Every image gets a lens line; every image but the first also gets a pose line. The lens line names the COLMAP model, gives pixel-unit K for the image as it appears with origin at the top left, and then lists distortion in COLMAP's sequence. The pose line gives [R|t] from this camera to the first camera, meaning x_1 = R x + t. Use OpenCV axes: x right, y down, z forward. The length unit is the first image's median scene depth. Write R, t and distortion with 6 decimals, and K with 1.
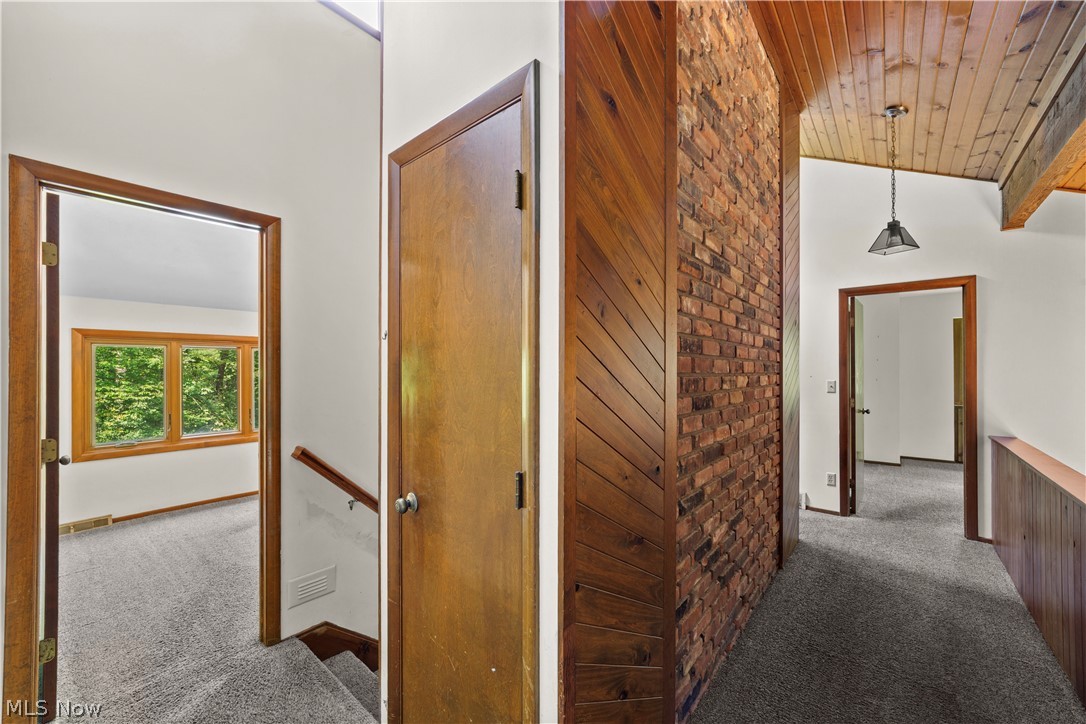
lens RADIAL K [[418.5, 0, 540.5], [0, 418.5, 363.7], [0, 0, 1]] dist [-0.003801, 0.001876]
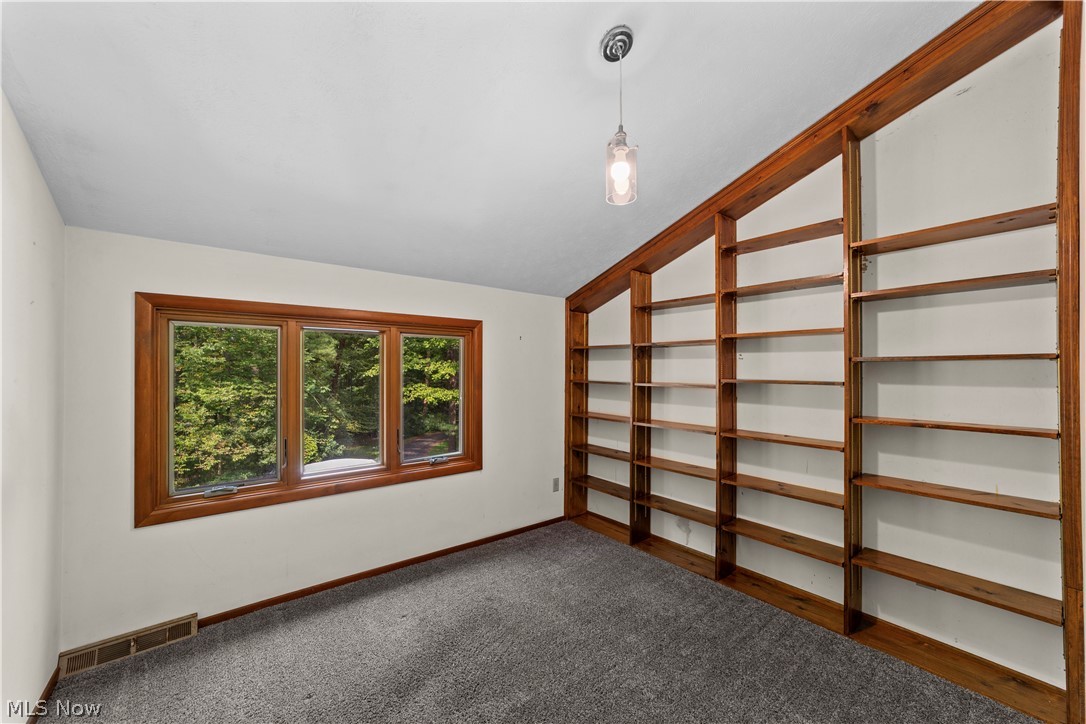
lens RADIAL K [[418.5, 0, 544.1], [0, 418.5, 363.3], [0, 0, 1]] dist [-0.003801, 0.001876]
pose [[0.982263, 0.001871, -0.187498, -0.090298], [-0.002422, 0.999993, -0.002712, 0.002352], [0.187491, 0.003118, 0.982261, 0.105591]]
